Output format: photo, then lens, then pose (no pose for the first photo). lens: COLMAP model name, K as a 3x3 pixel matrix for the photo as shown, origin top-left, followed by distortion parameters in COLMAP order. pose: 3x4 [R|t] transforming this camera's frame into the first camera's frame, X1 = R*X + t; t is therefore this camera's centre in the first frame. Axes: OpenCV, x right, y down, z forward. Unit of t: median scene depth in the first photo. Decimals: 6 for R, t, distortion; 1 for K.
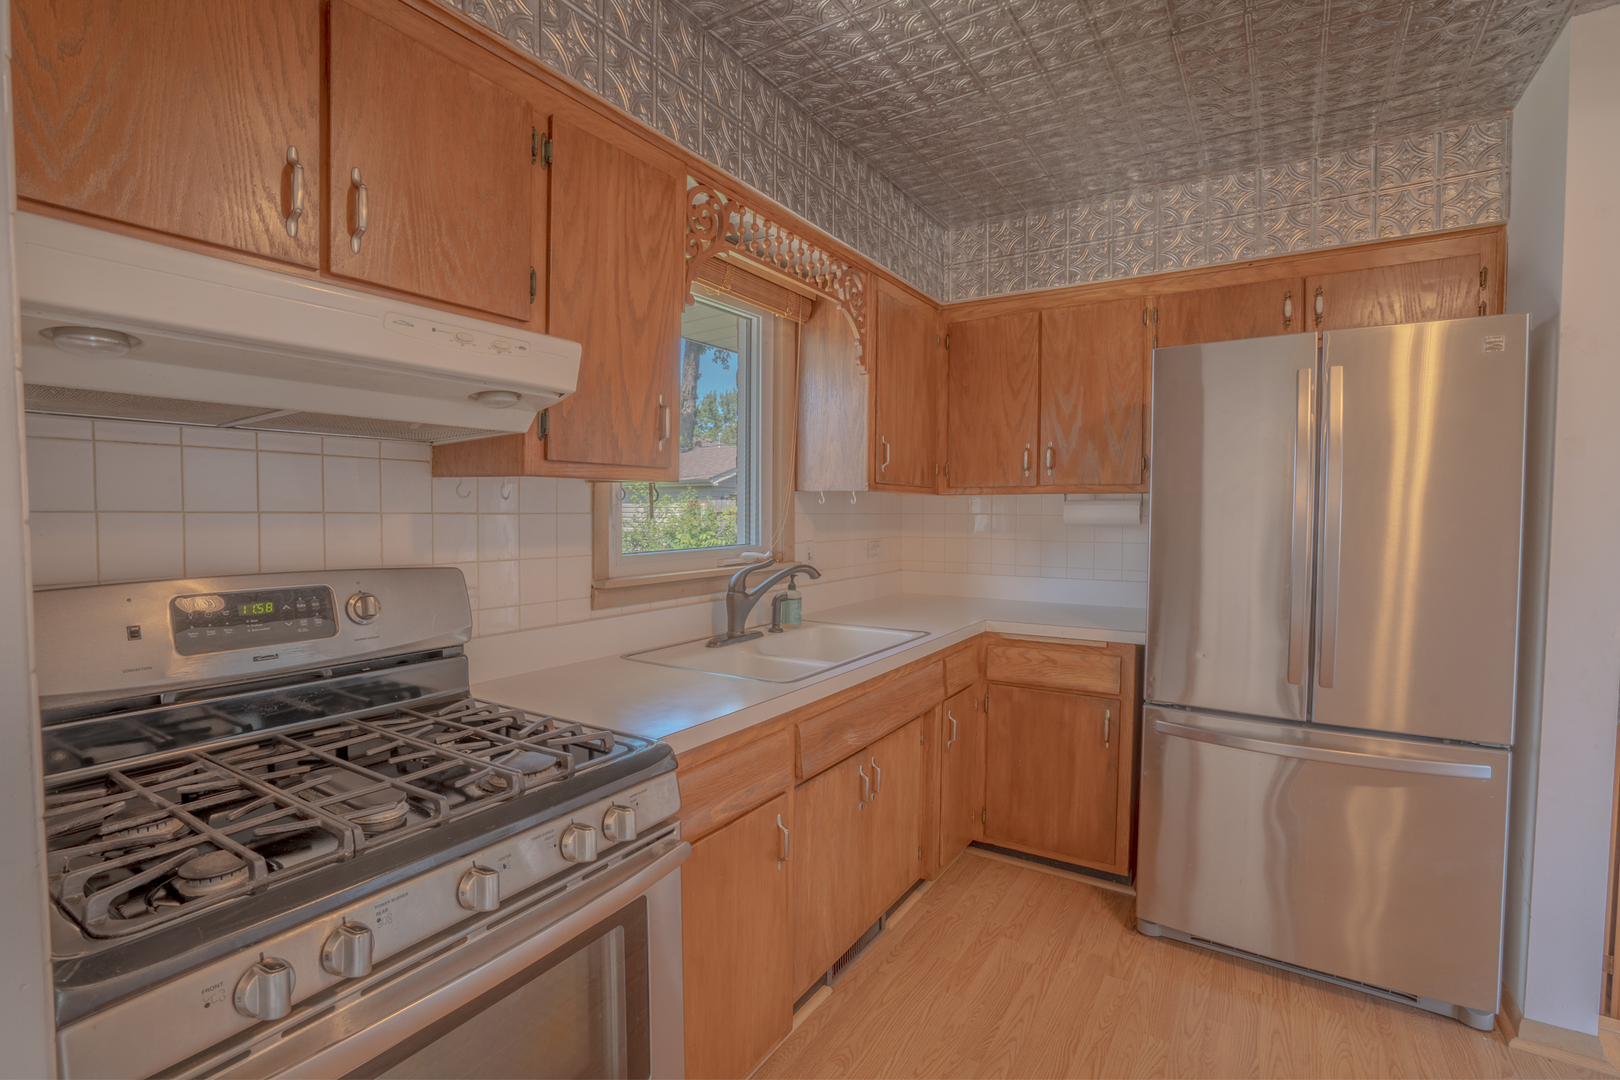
lens RADIAL K [[728.0, 0, 768.8], [0, 728.0, 538.0], [0, 0, 1]] dist [-0.053377, 0.014246]
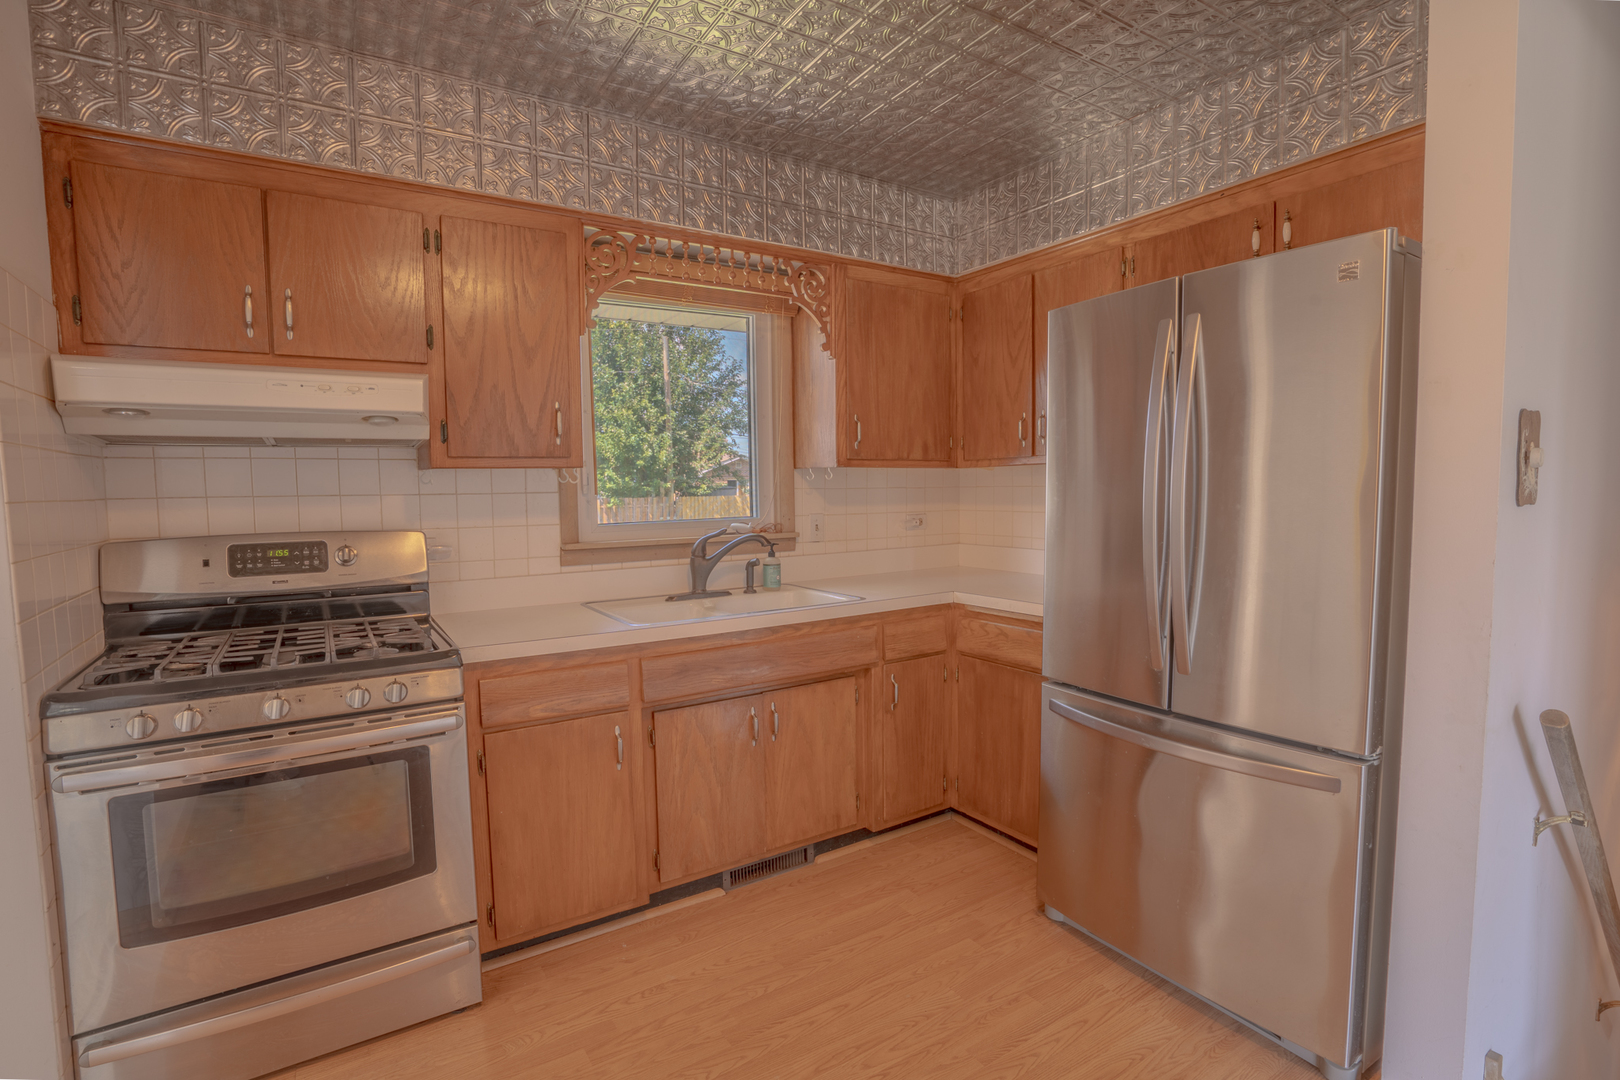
lens RADIAL K [[728.0, 0, 768.8], [0, 728.0, 538.0], [0, 0, 1]] dist [-0.053377, 0.014246]
pose [[0.910790, 0.011846, -0.412701, 0.530867], [0.002202, 0.999435, 0.033546, 0.004494], [0.412865, -0.031462, 0.910249, -0.031961]]
